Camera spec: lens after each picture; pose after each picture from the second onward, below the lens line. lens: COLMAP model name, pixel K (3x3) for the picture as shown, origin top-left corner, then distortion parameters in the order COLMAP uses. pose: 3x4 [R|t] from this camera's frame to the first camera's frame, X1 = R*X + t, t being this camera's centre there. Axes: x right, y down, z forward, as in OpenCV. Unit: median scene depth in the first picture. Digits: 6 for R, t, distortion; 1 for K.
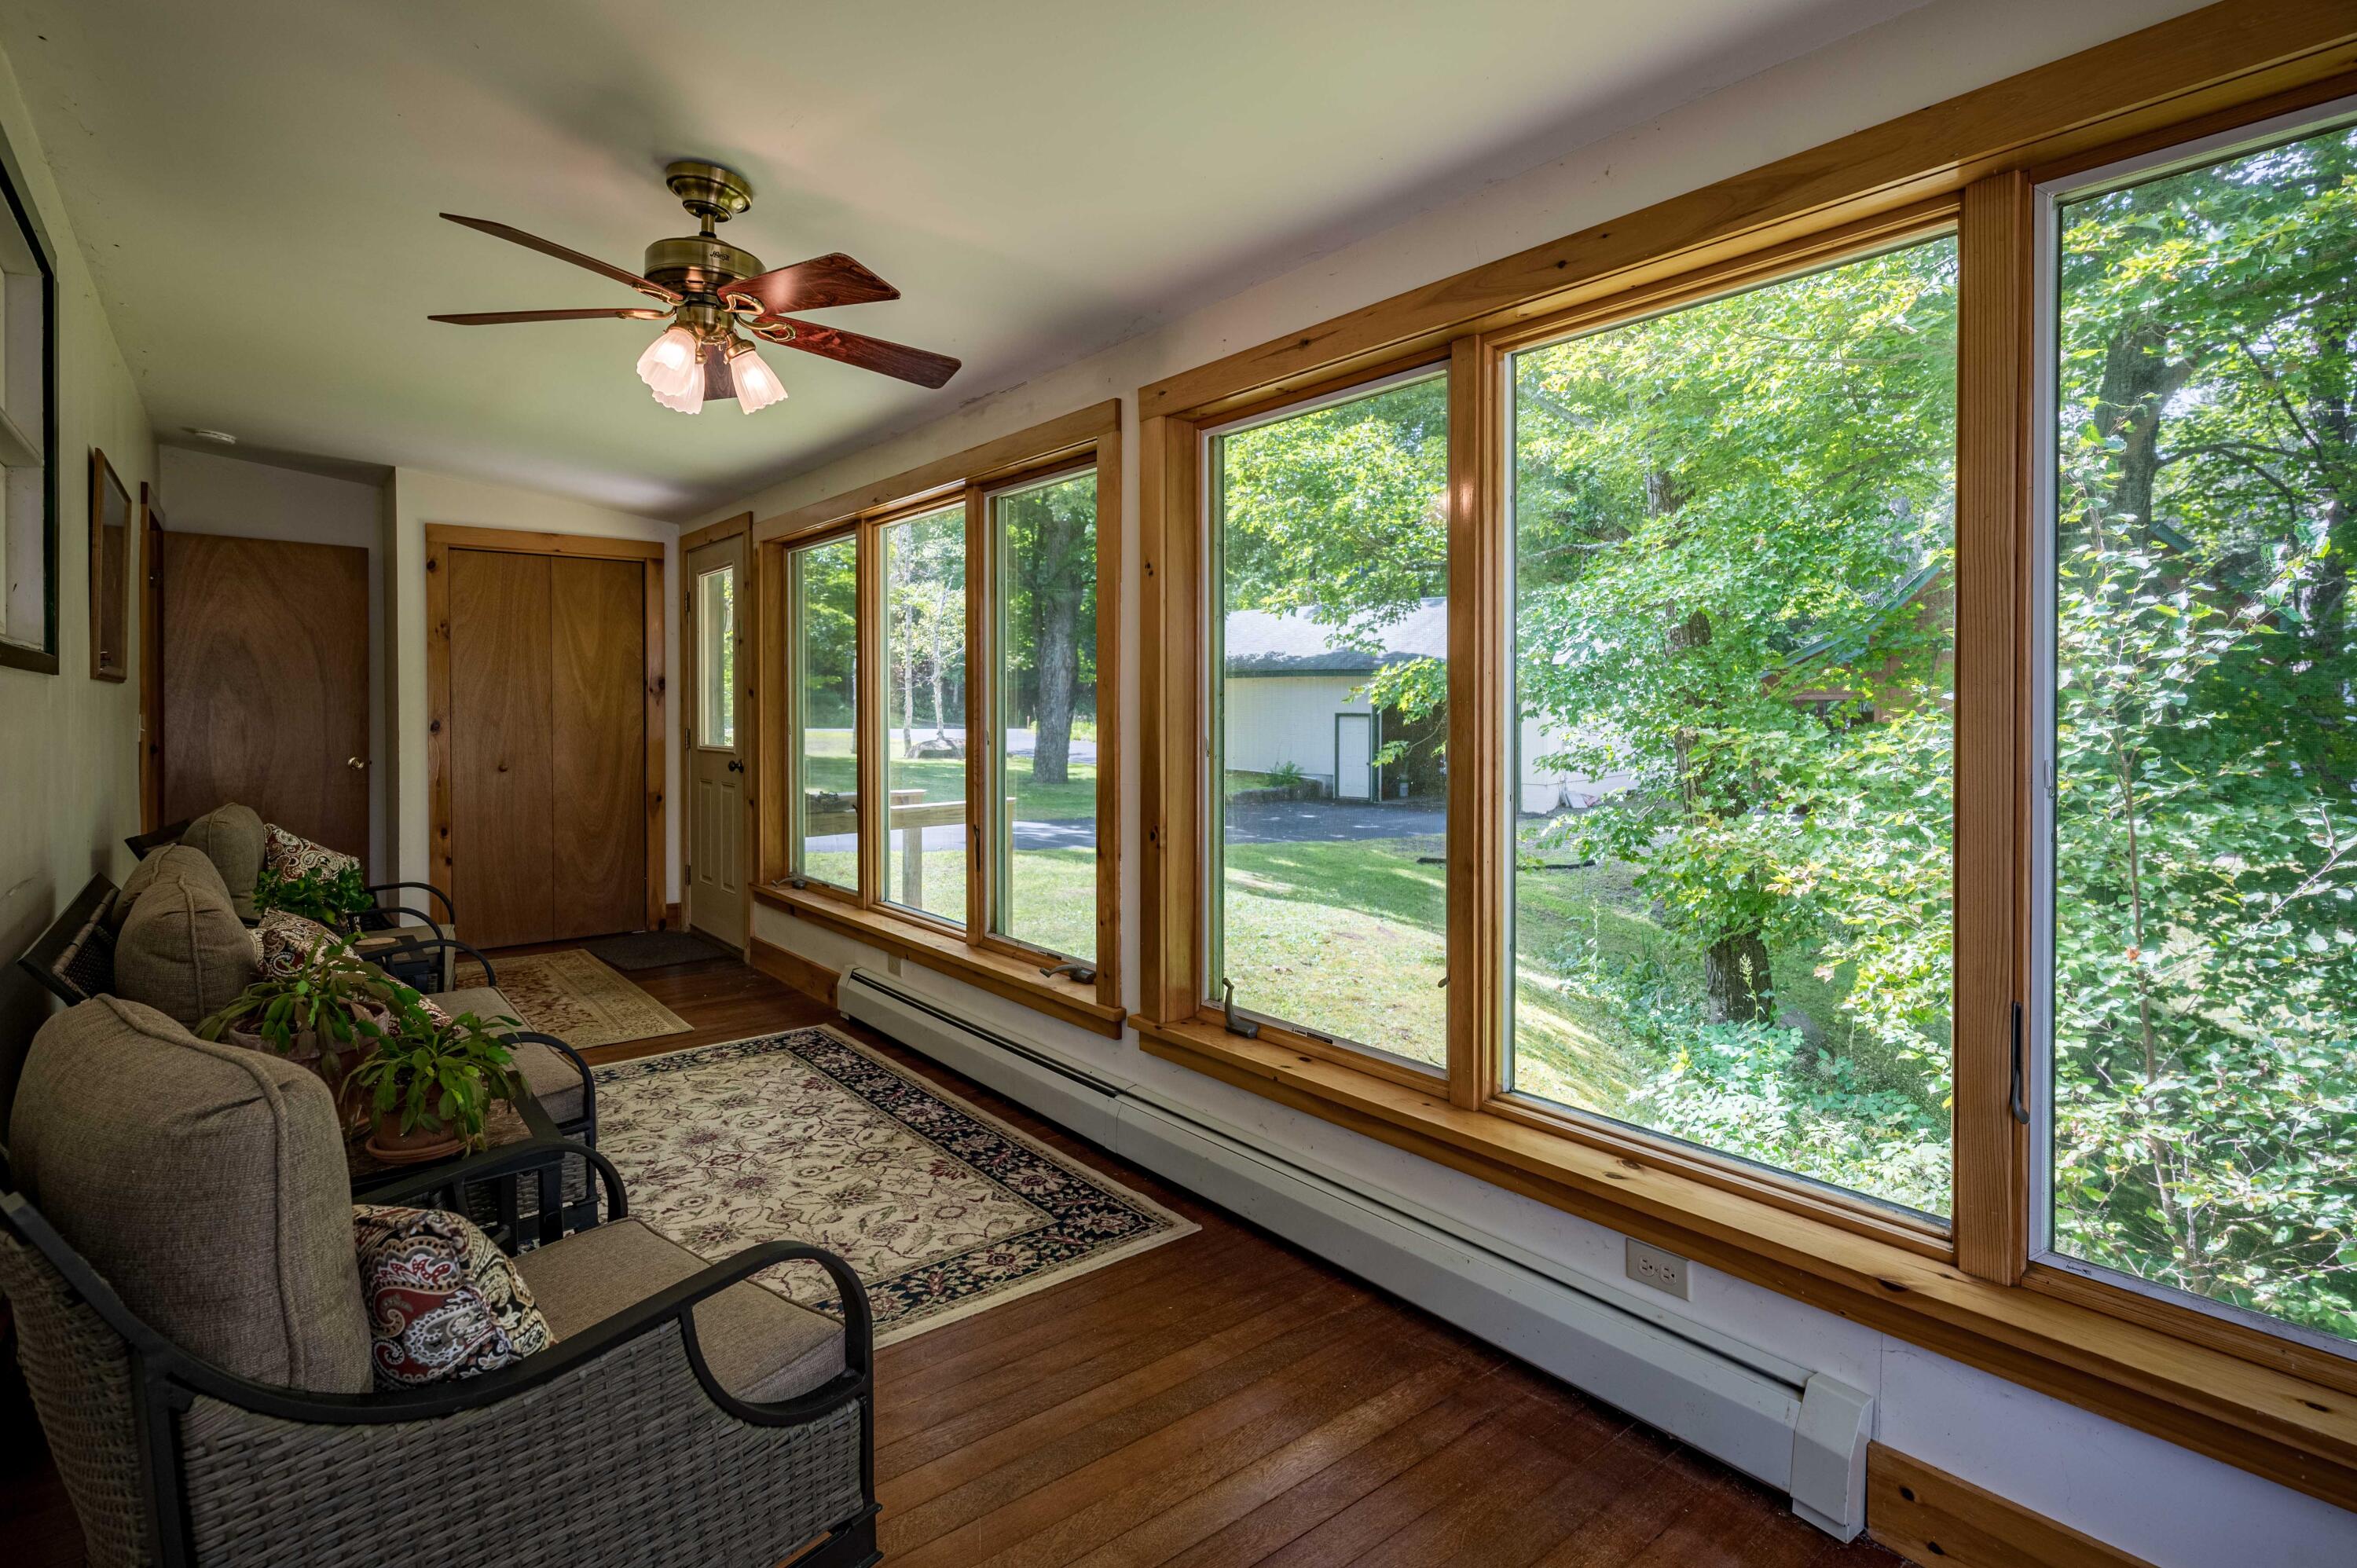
lens RADIAL K [[1163.7, 0, 1187.2], [0, 1163.7, 706.4], [0, 0, 1]] dist [0.000967, 0.000578]
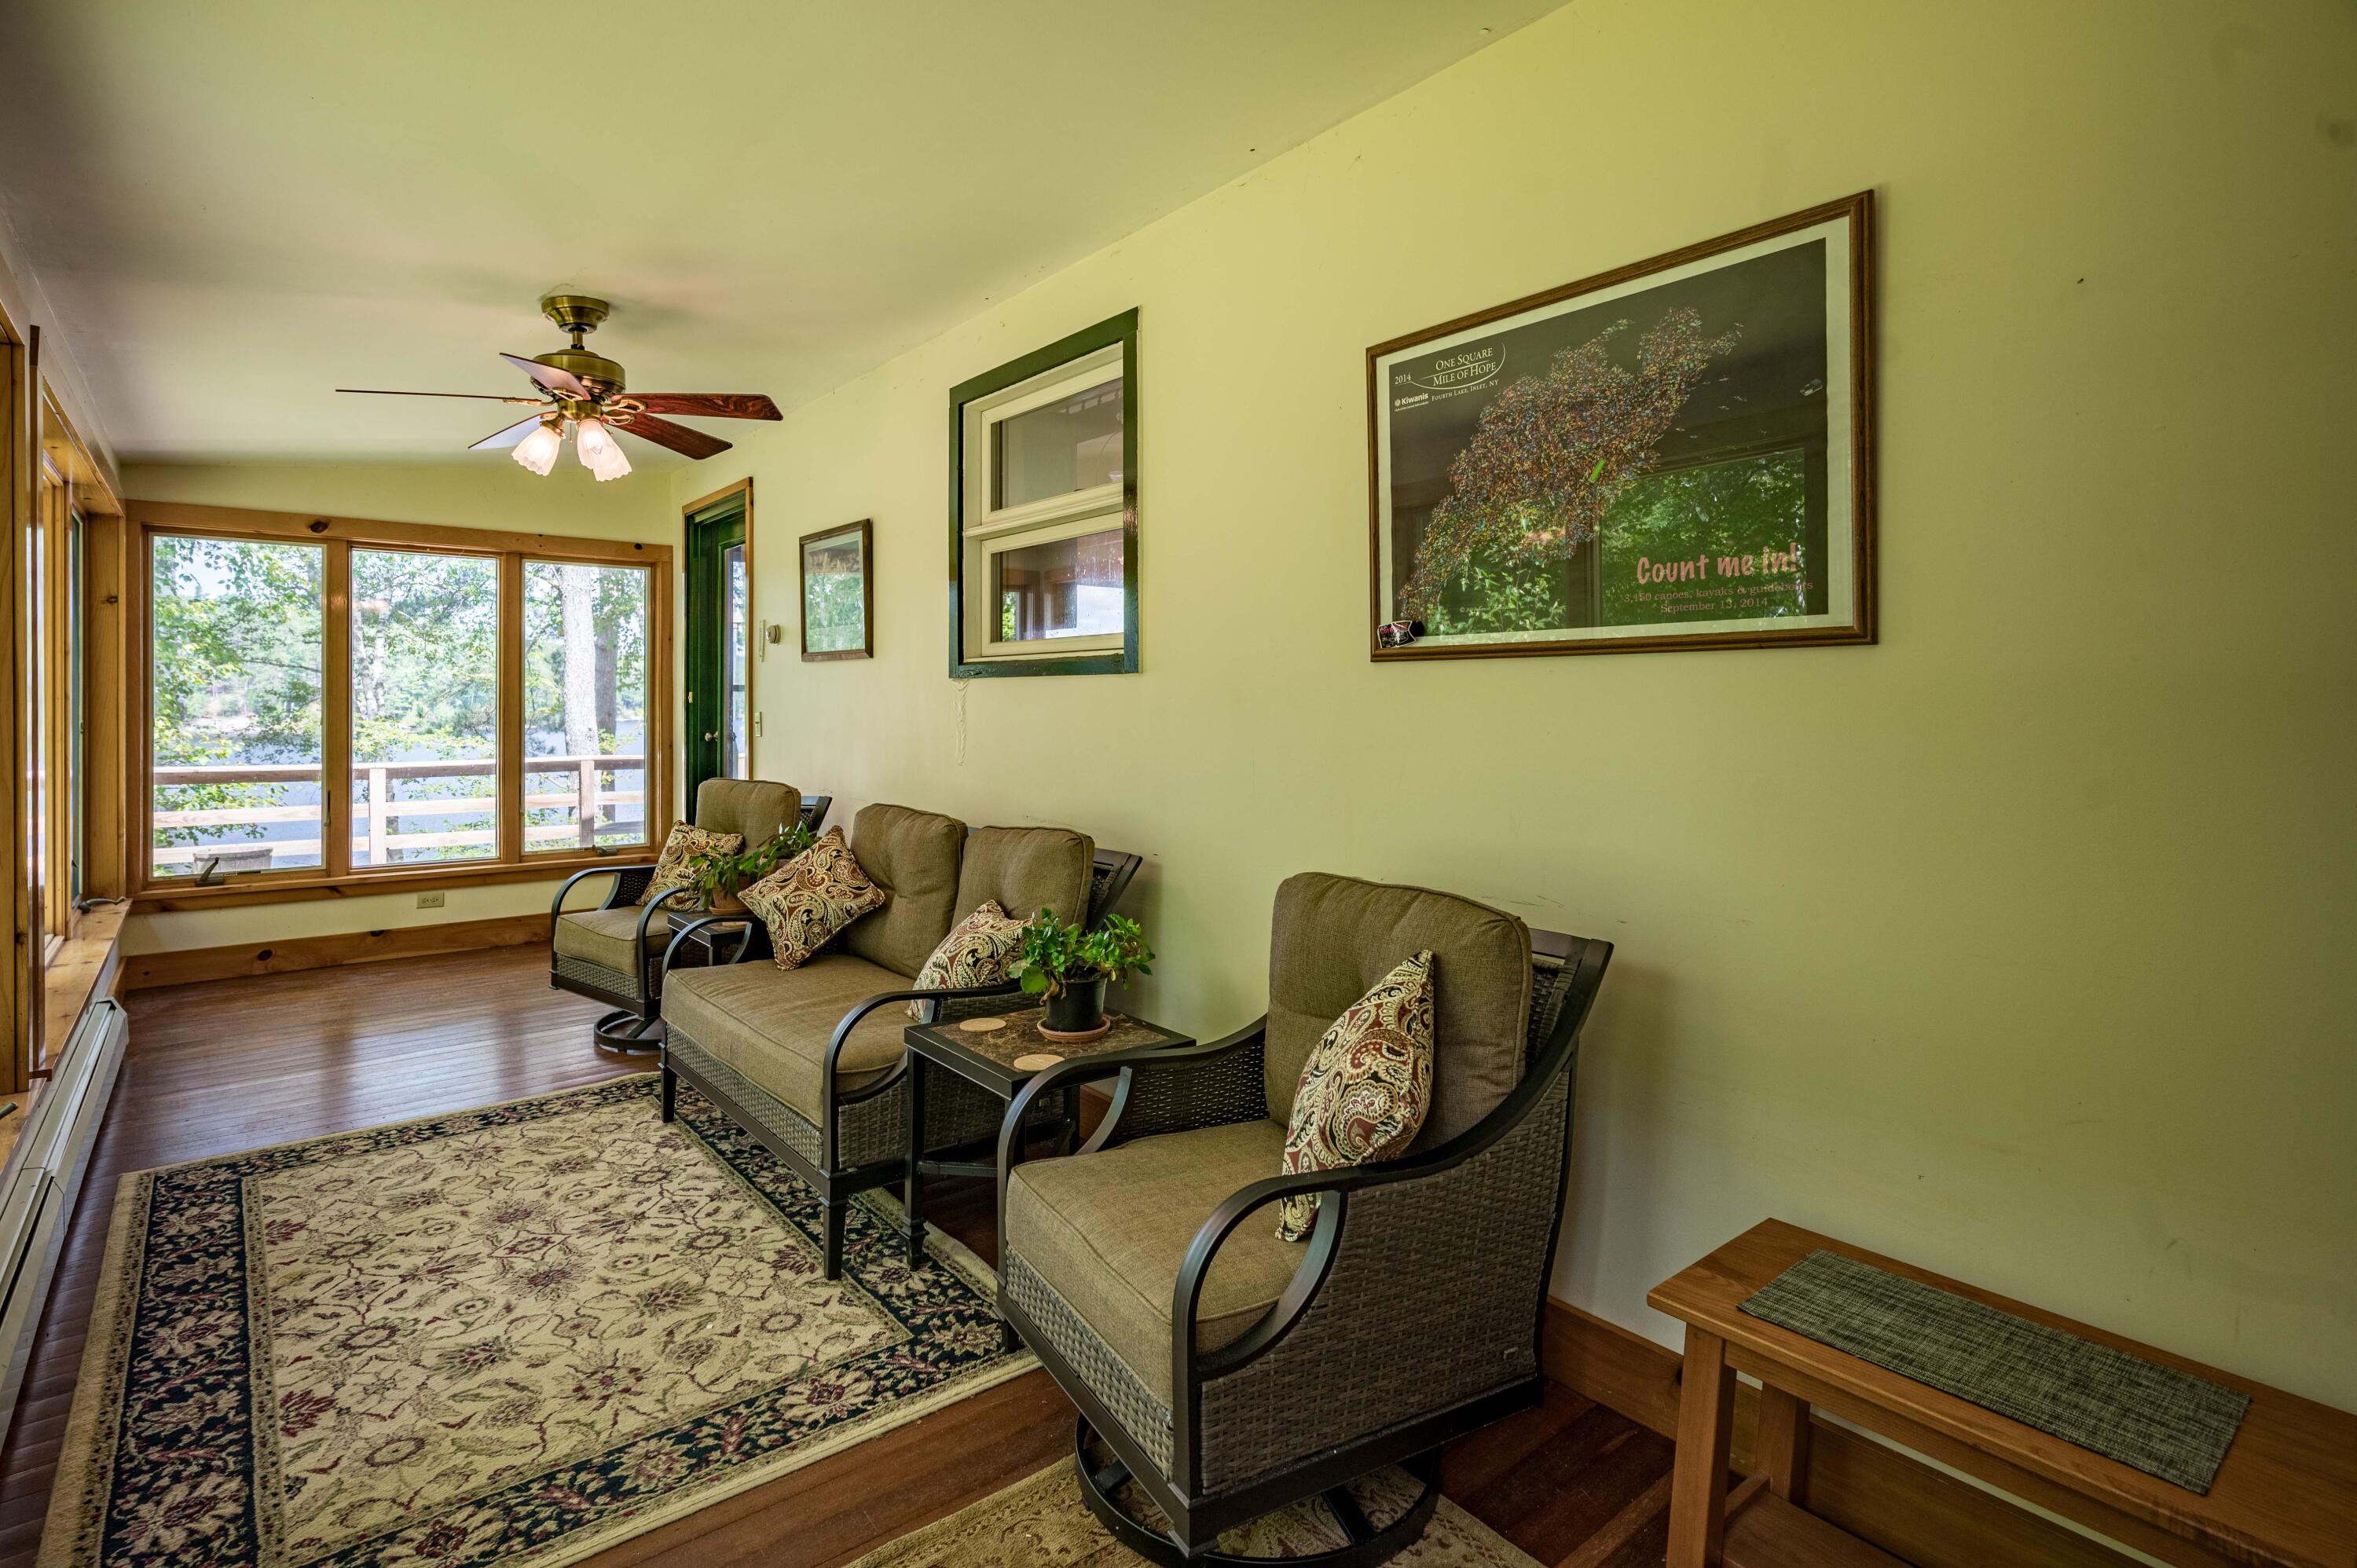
lens RADIAL K [[1163.7, 0, 1187.2], [0, 1163.7, 706.4], [0, 0, 1]] dist [0.000967, 0.000578]
pose [[-0.999967, 0.001997, -0.007878, -0.848997], [0.001956, 0.999985, 0.005197, 0.000470], [0.007889, 0.005181, -0.999955, 1.809469]]
